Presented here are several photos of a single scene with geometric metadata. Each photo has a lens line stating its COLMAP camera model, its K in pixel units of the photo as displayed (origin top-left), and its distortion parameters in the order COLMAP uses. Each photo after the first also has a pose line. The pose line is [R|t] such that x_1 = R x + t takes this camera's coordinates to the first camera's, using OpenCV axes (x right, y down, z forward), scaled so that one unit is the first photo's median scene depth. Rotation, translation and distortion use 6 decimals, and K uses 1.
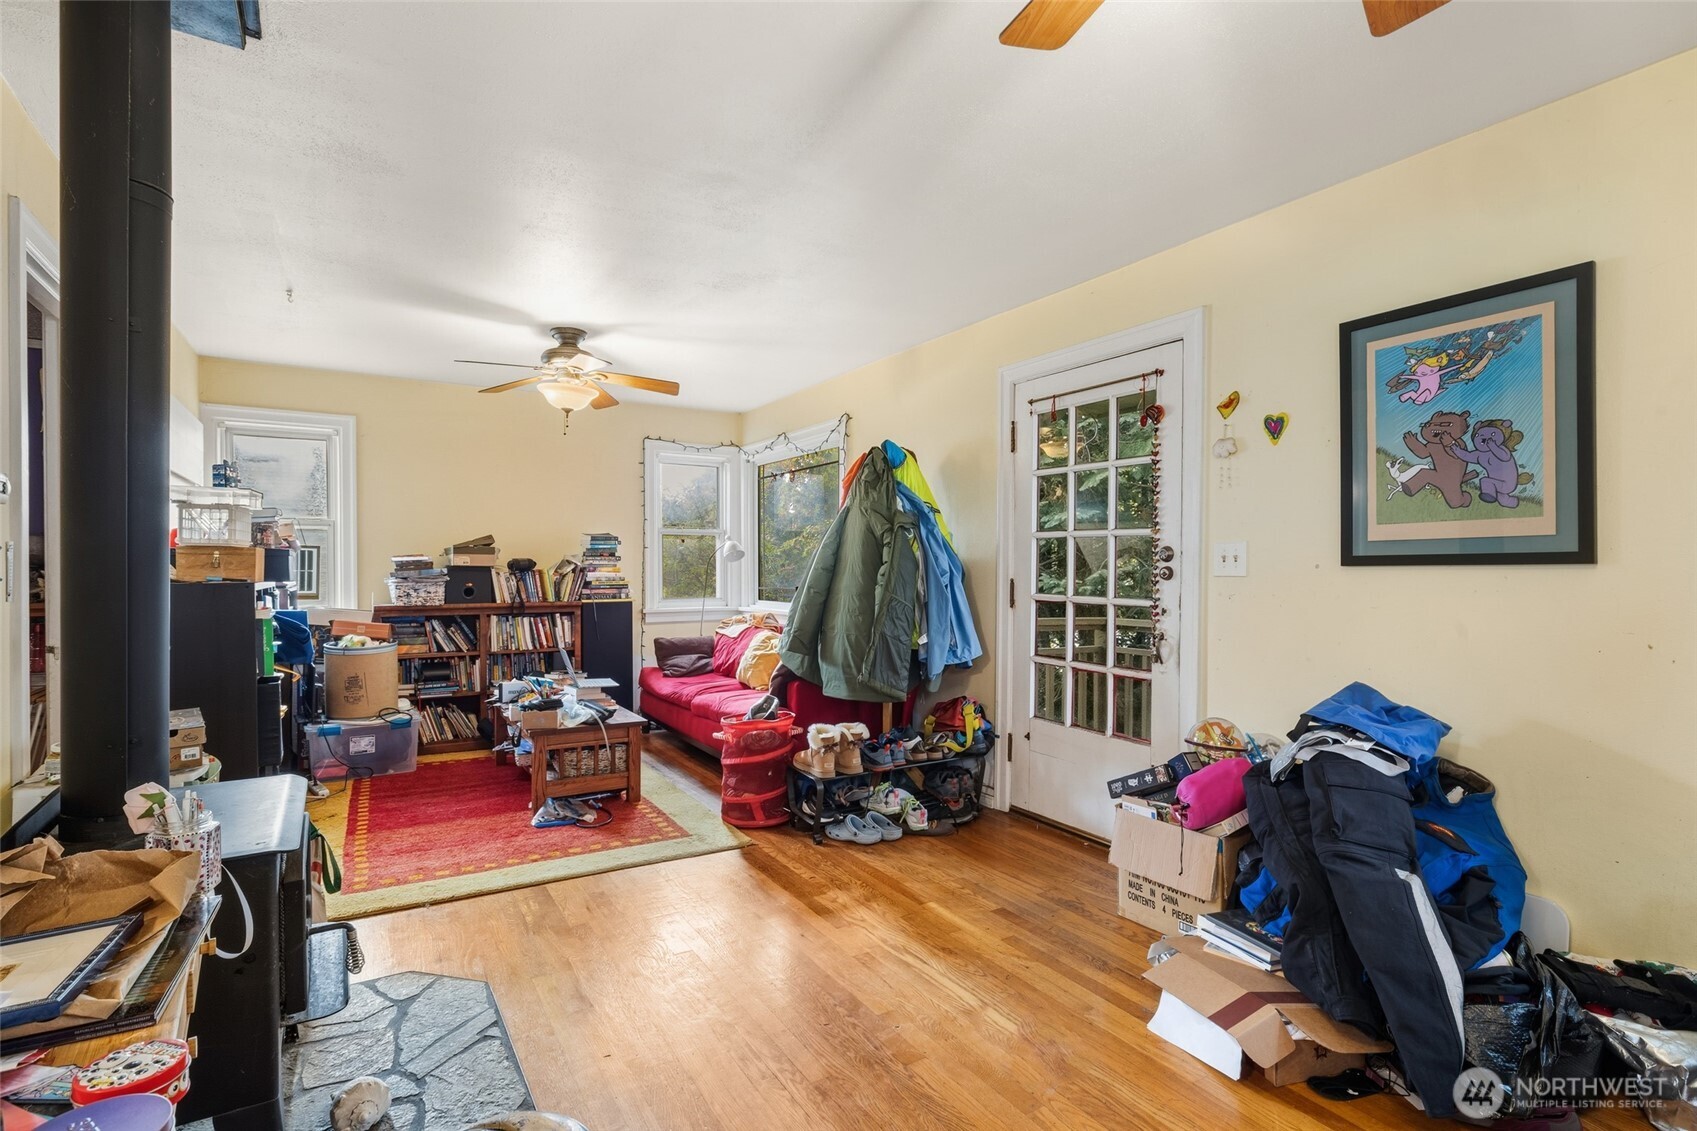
lens RADIAL K [[814.0, 0, 850.6], [0, 814.0, 572.0], [0, 0, 1]] dist [0.001087, 0.000218]
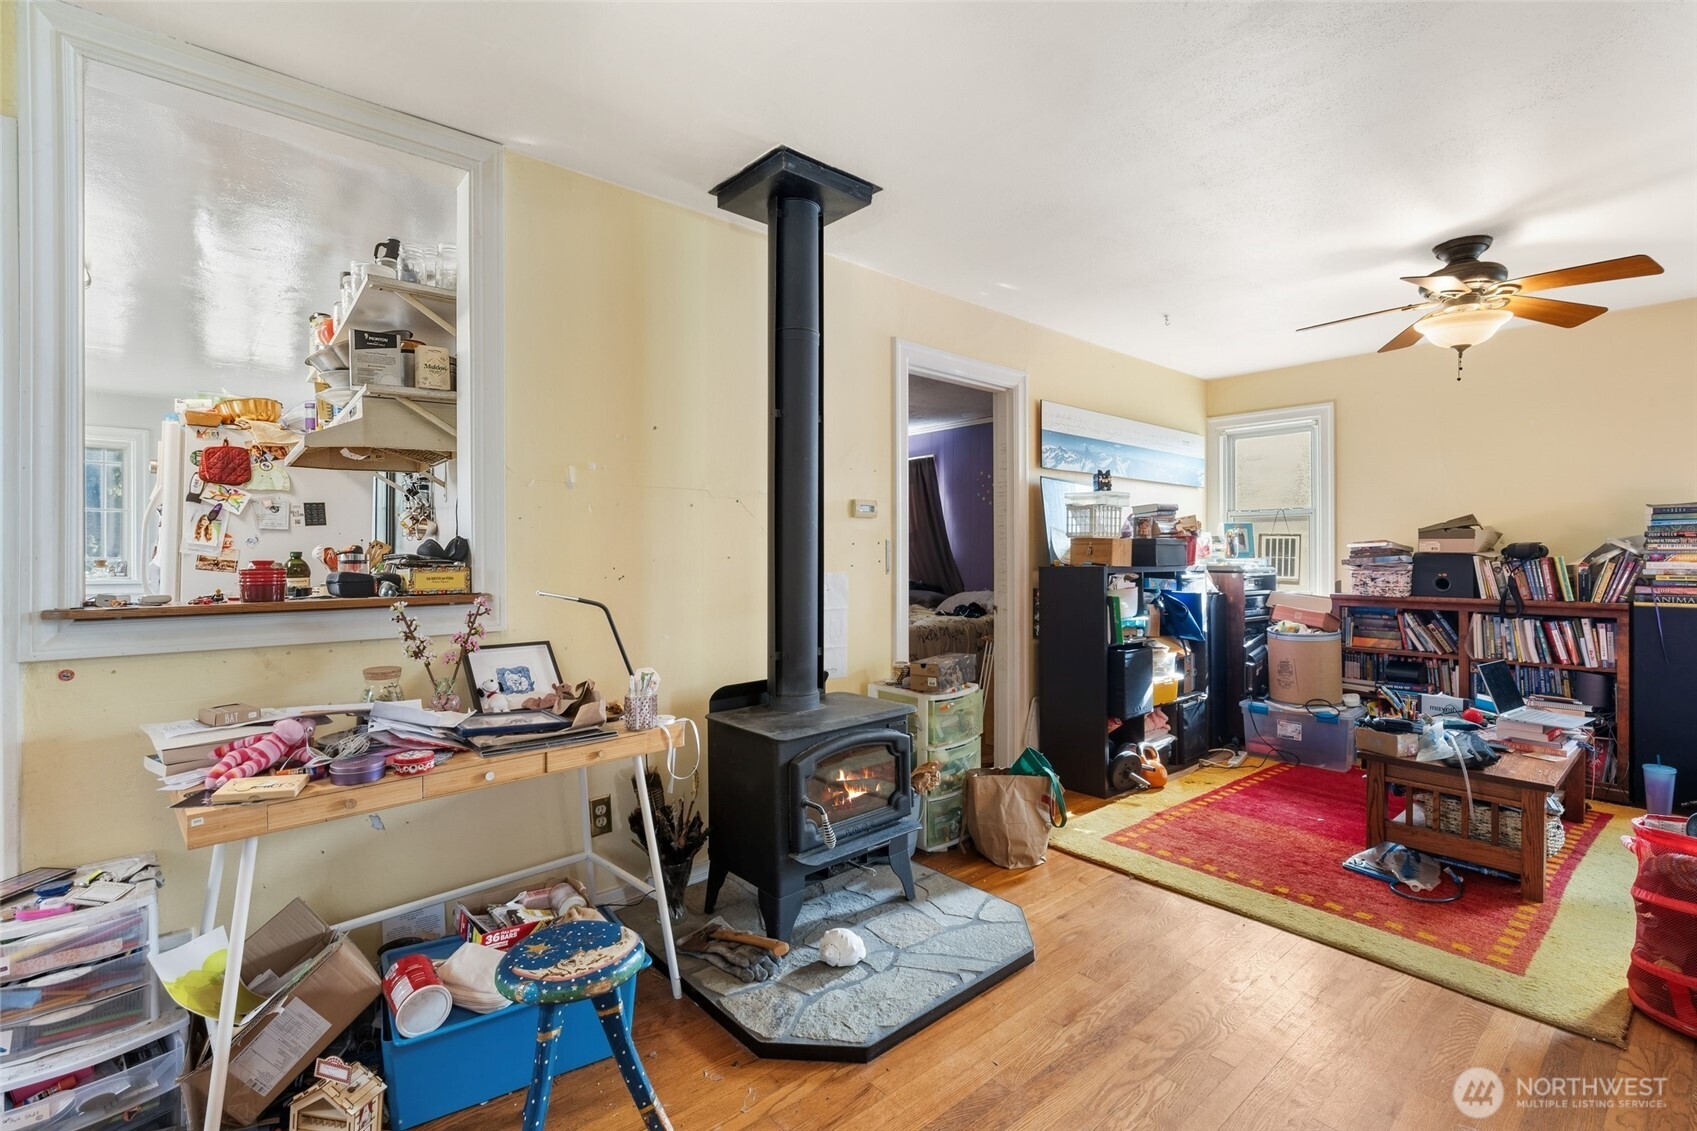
lens RADIAL K [[771.9, 0, 850.5], [0, 771.9, 547.9], [0, 0, 1]] dist [0.000180, 0.000399]
pose [[0.156284, -0.008540, -0.987675, 0.239159], [-0.006279, 0.999934, -0.009639, -0.000945], [0.987692, 0.007708, 0.156220, 0.284484]]
